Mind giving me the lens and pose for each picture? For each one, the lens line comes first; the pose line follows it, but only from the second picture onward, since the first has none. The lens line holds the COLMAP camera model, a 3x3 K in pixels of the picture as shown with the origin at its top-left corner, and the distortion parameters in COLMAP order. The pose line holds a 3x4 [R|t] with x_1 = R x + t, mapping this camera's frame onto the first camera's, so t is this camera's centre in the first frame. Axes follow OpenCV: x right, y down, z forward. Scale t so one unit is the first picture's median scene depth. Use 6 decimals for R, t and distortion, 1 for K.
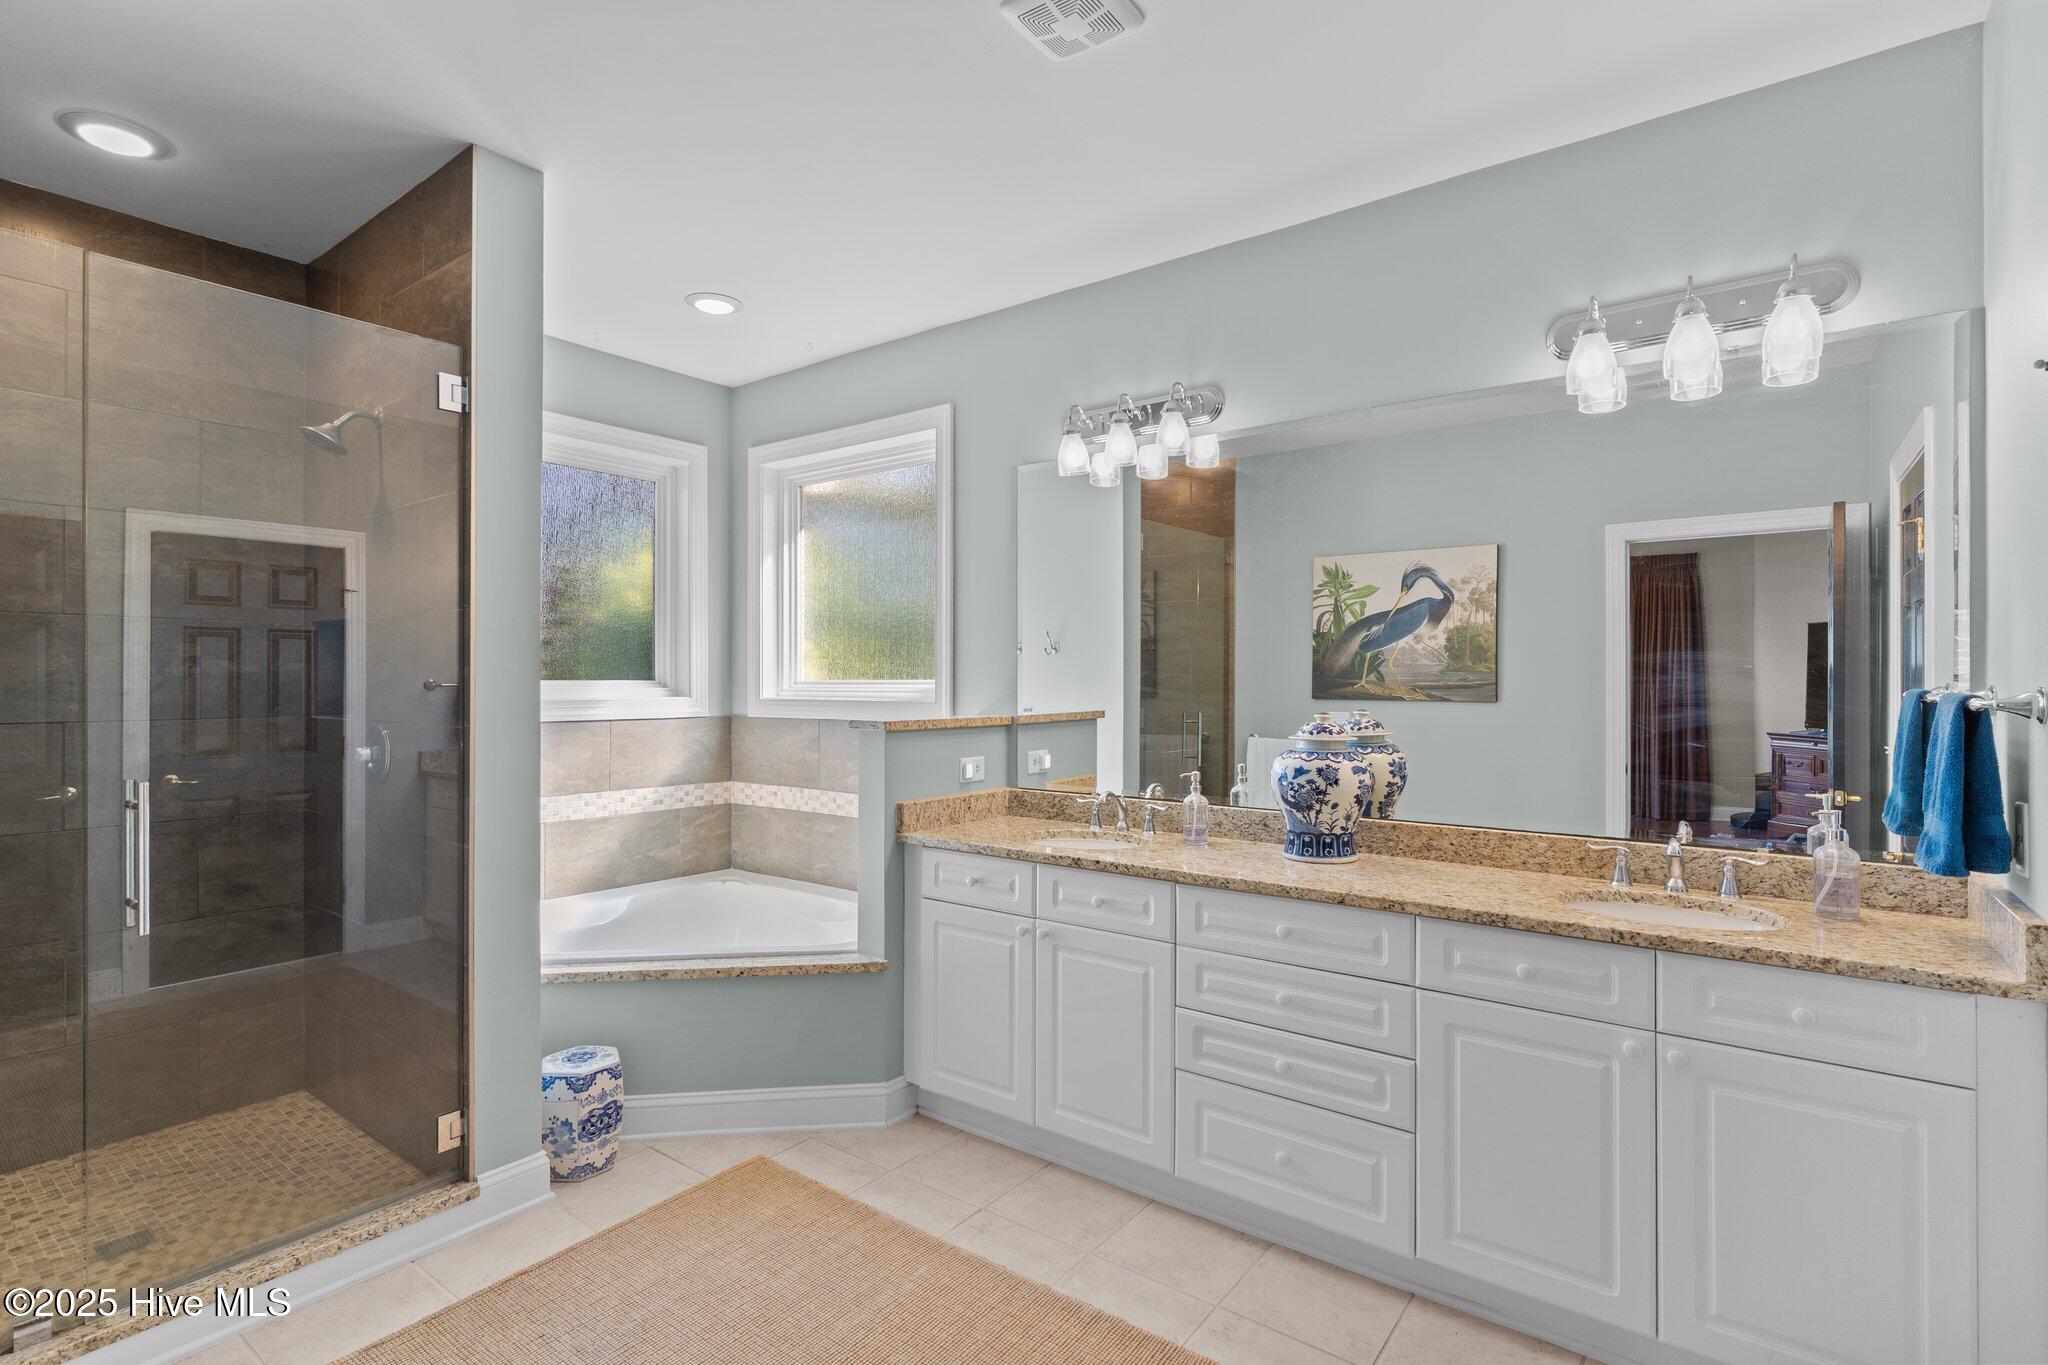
lens RADIAL K [[980.1, 0, 1030.8], [0, 980.1, 686.2], [0, 0, 1]] dist [0.001791, -0.000151]
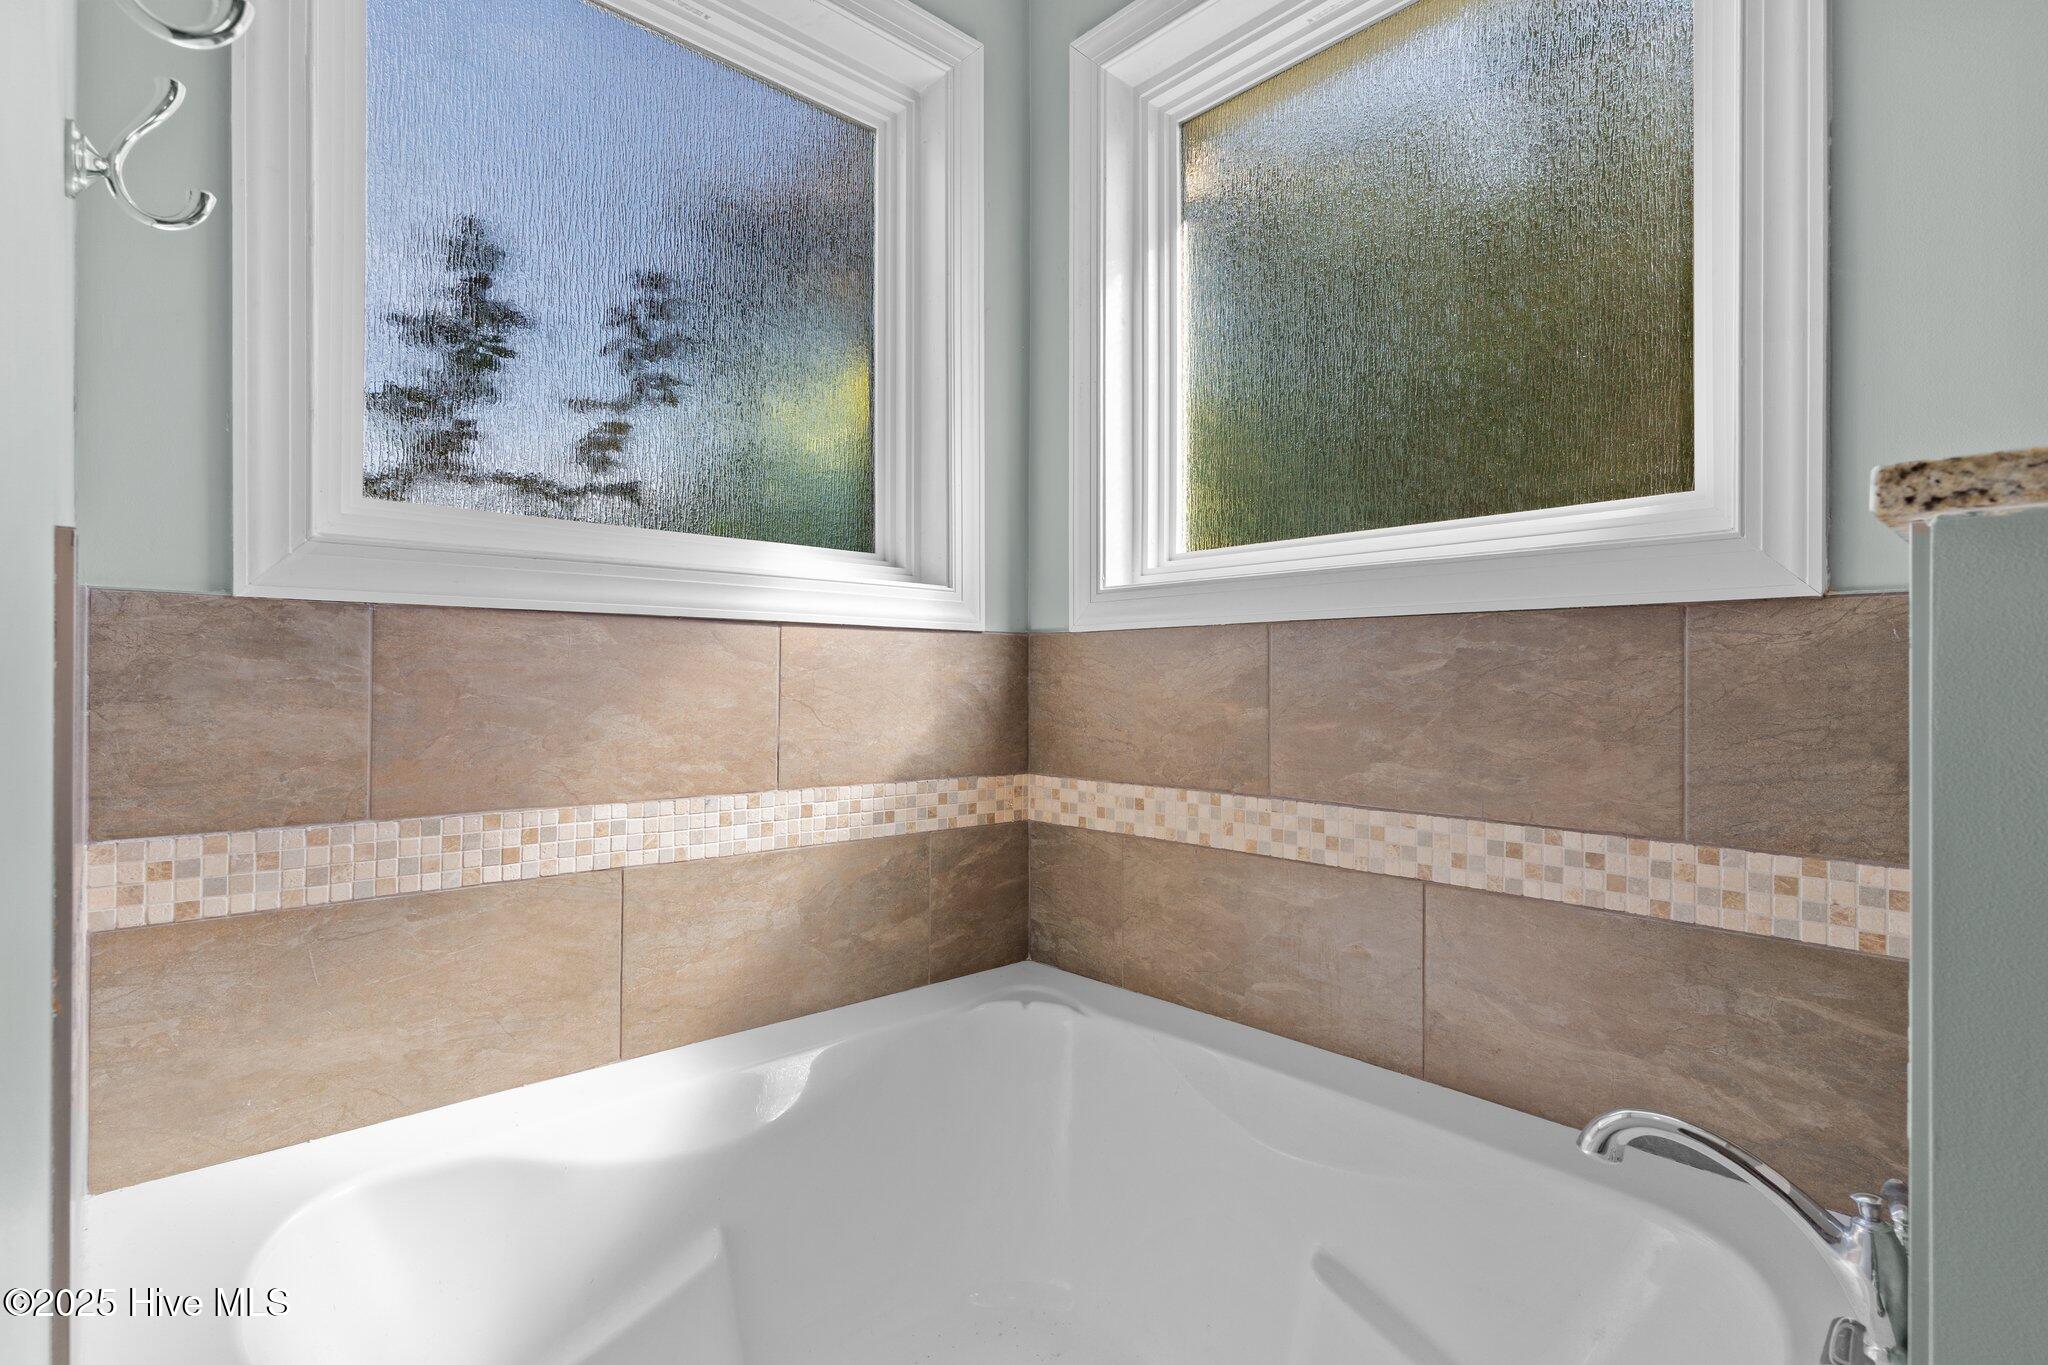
lens RADIAL K [[980.1, 0, 1022.2], [0, 980.1, 681.2], [0, 0, 1]] dist [0.001791, -0.000151]
pose [[0.981951, -0.000947, -0.189132, -0.227638], [-0.000505, 0.999971, -0.007628, 0.058389], [0.189134, 0.007586, 0.981922, 0.559052]]
